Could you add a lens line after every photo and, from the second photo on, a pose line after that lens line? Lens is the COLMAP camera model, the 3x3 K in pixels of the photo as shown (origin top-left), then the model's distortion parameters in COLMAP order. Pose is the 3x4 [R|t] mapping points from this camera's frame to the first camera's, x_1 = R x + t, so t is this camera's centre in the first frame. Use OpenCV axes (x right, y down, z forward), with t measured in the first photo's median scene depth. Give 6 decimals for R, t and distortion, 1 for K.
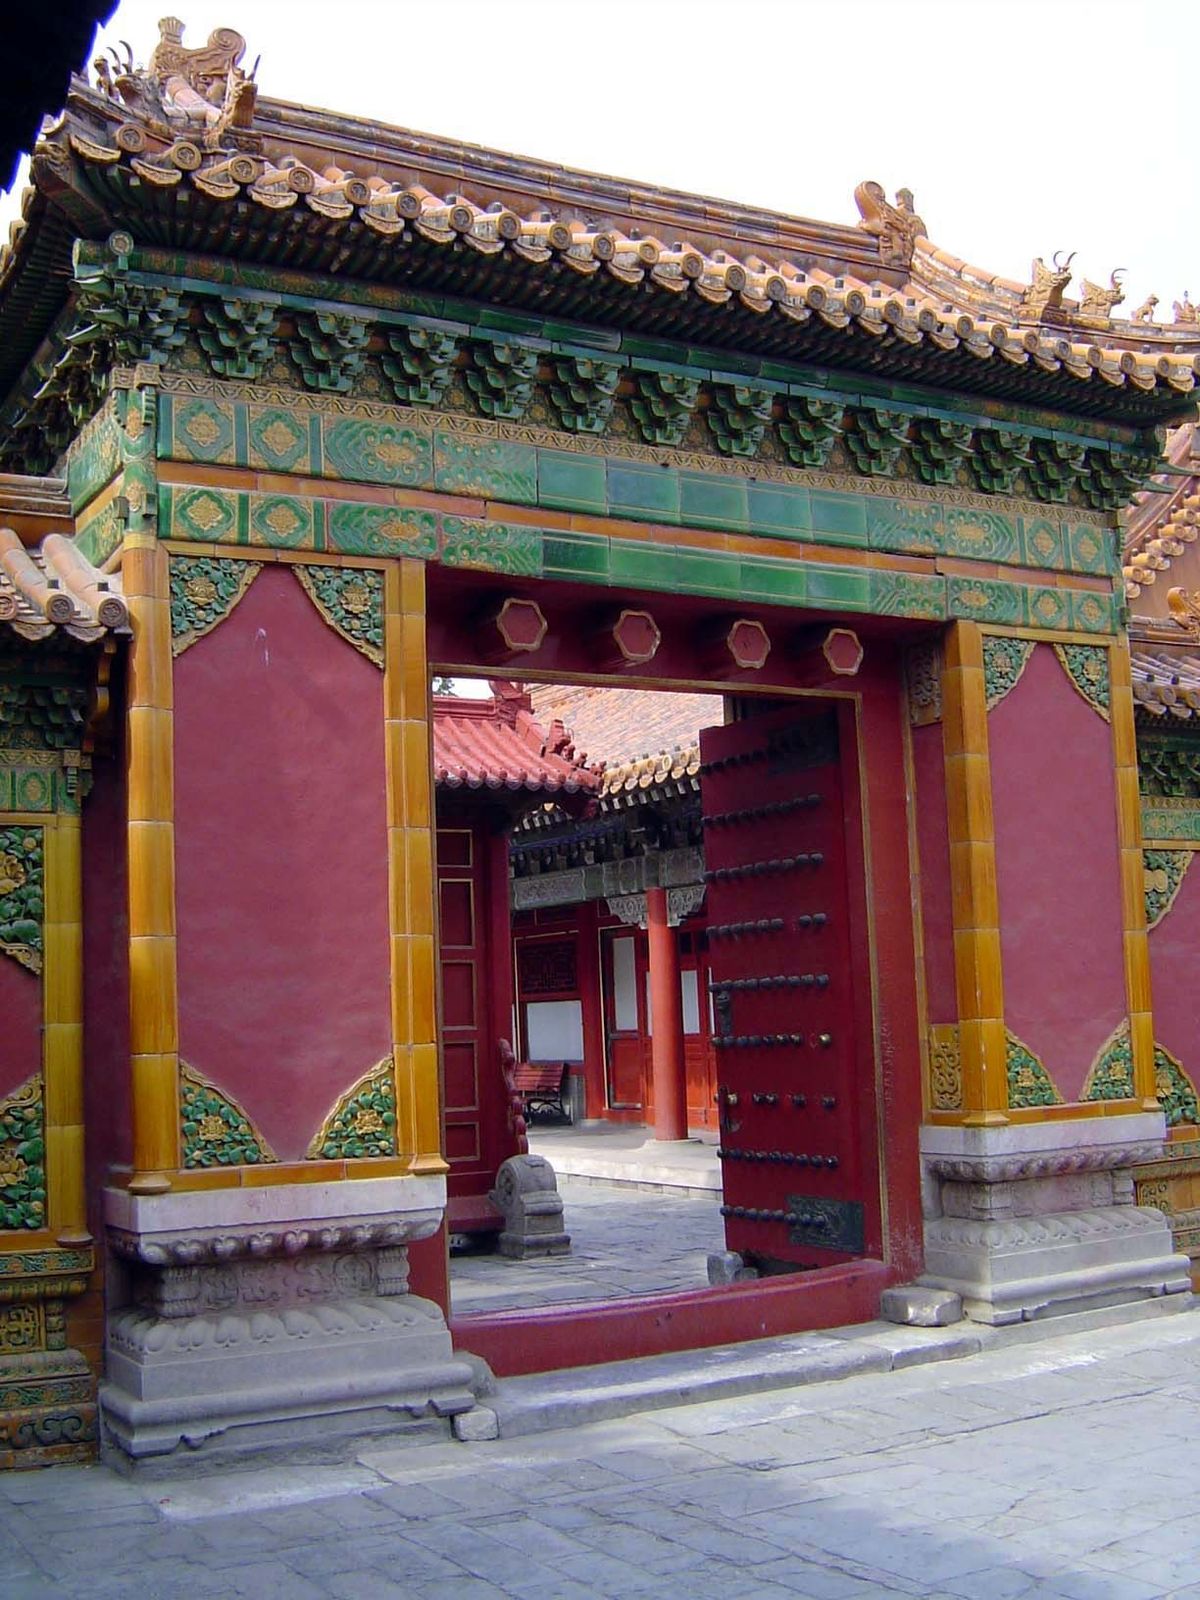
lens RADIAL K [[1813.2, 0, 600.0], [0, 1813.2, 800.0], [0, 0, 1]] dist [-0.170757, -0.039485]
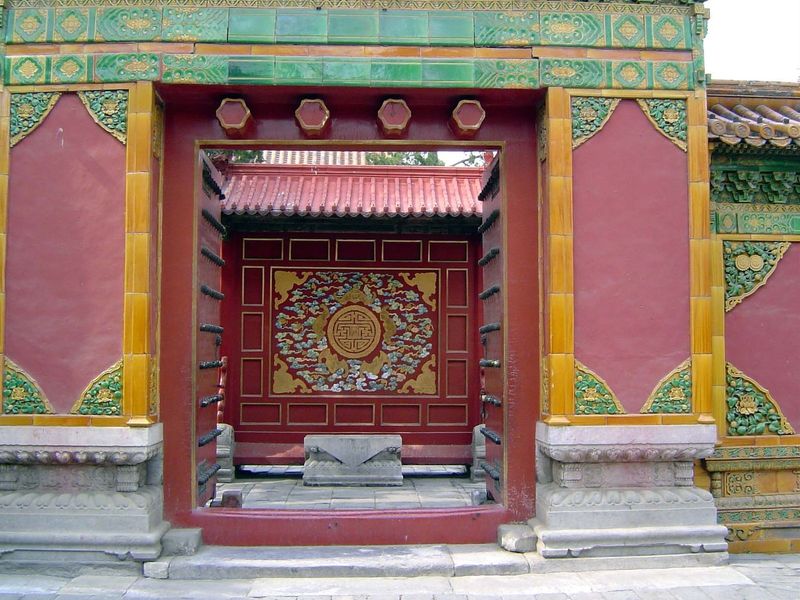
lens RADIAL K [[954.1, 0, 400.0], [0, 954.1, 300.0], [0, 0, 1]] dist [-0.157653, -0.048613]
pose [[0.892705, 0.010616, -0.450517, 0.464955], [0.023729, 0.997228, 0.070518, 0.018783], [0.450017, -0.073642, 0.889979, 0.245367]]
